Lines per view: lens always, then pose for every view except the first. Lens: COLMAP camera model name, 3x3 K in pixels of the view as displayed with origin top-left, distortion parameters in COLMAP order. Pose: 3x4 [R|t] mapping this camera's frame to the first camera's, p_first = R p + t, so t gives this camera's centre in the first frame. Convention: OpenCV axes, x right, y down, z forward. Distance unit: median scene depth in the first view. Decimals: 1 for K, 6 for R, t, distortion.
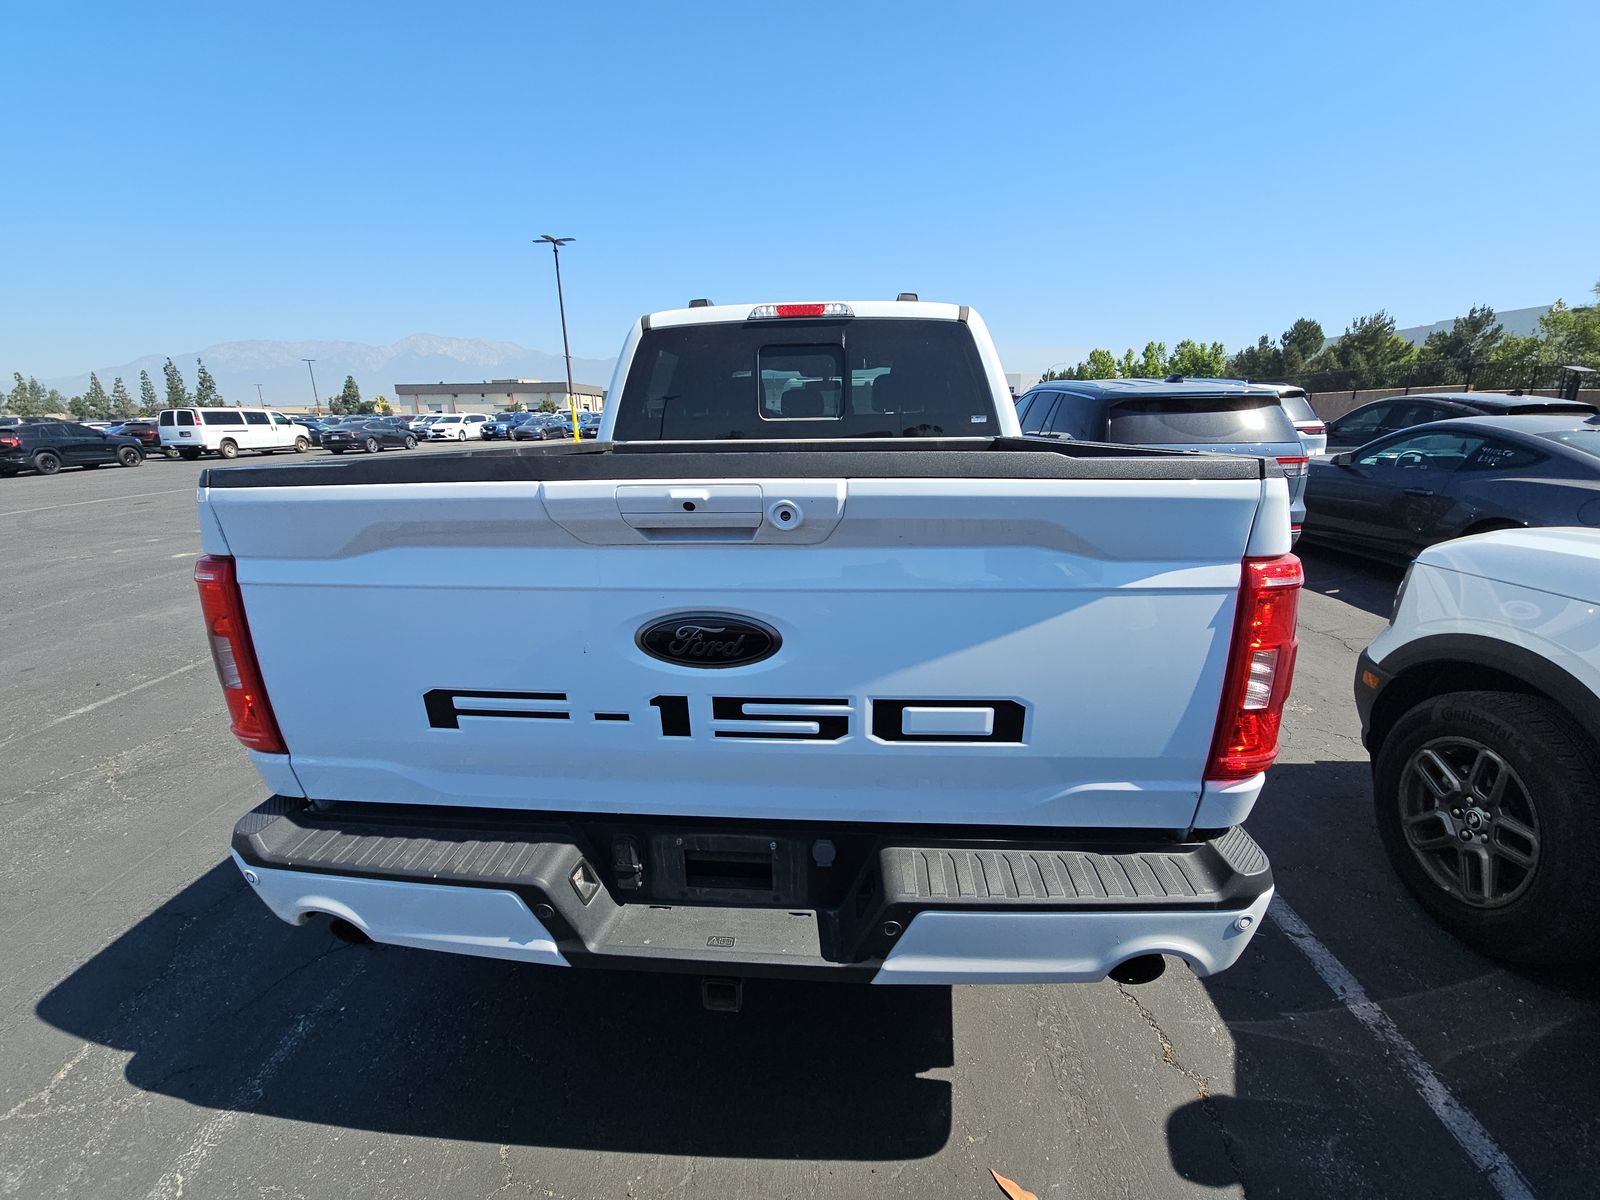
lens RADIAL K [[651.7, 0, 798.4], [0, 651.7, 623.2], [0, 0, 1]] dist [-0.001565, -0.004556]
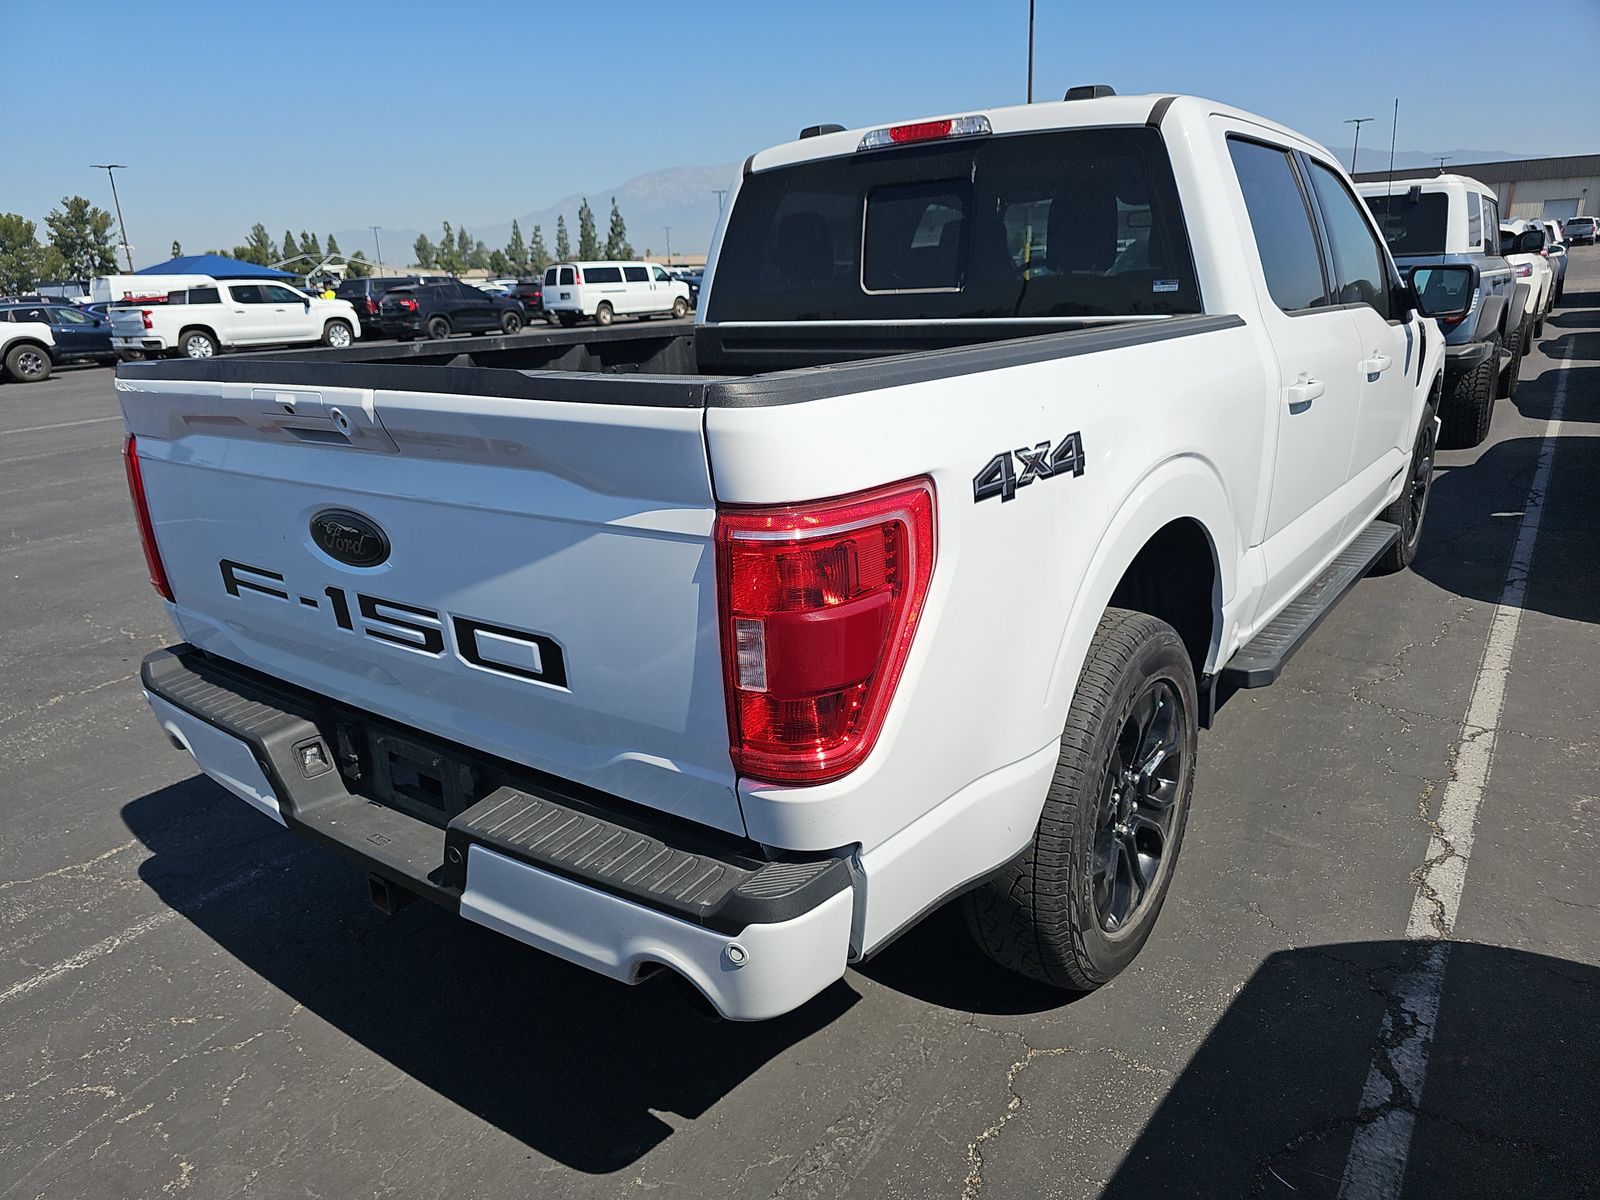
lens RADIAL K [[1050.8, 0, 789.3], [0, 1050.8, 636.4], [0, 0, 1]] dist [0.033478, -0.005502]
pose [[0.843566, 0.152051, -0.515051, 0.552872], [-0.131436, 0.988368, 0.076513, -0.016647], [0.520694, 0.003153, 0.853738, -0.036411]]
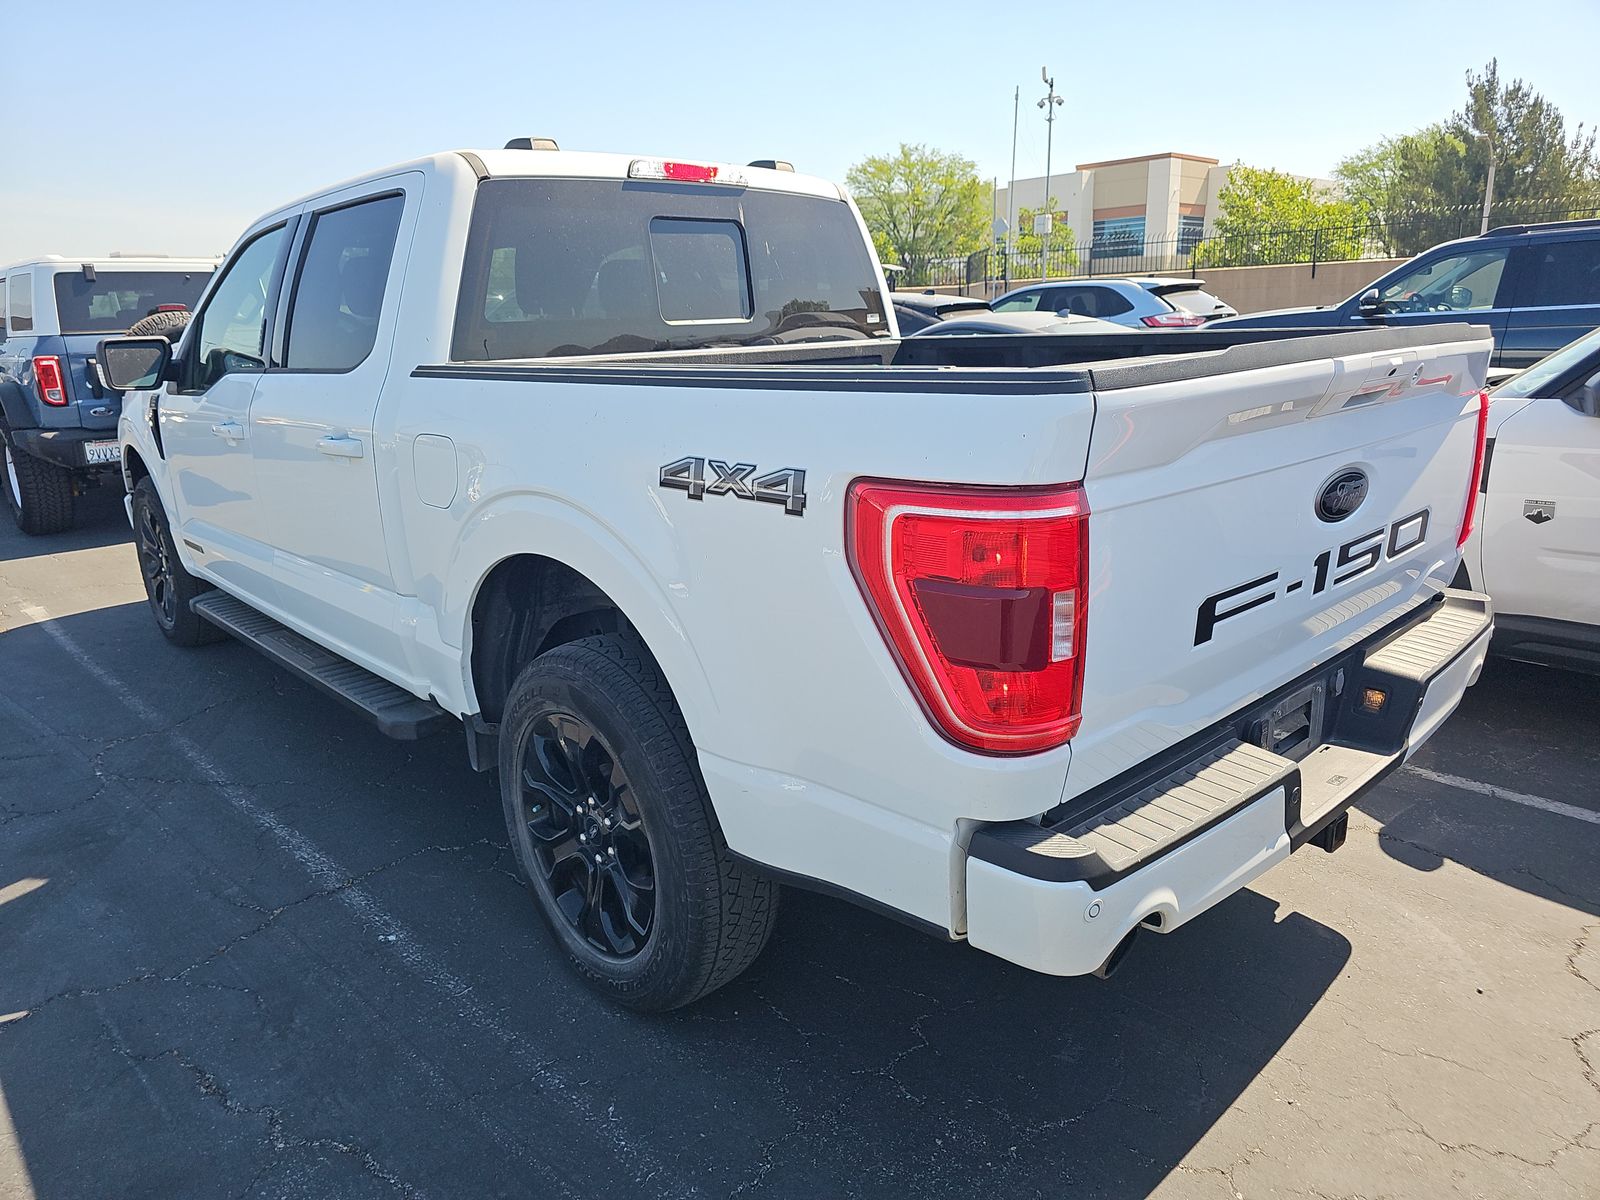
lens RADIAL K [[1050.8, 0, 796.0], [0, 1050.8, 607.1], [0, 0, 1]] dist [0.033478, -0.005502]
pose [[0.678431, -0.205224, 0.705418, -0.855094], [0.238981, 0.969618, 0.052249, -0.043941], [-0.694708, 0.133134, 0.706863, 0.150851]]
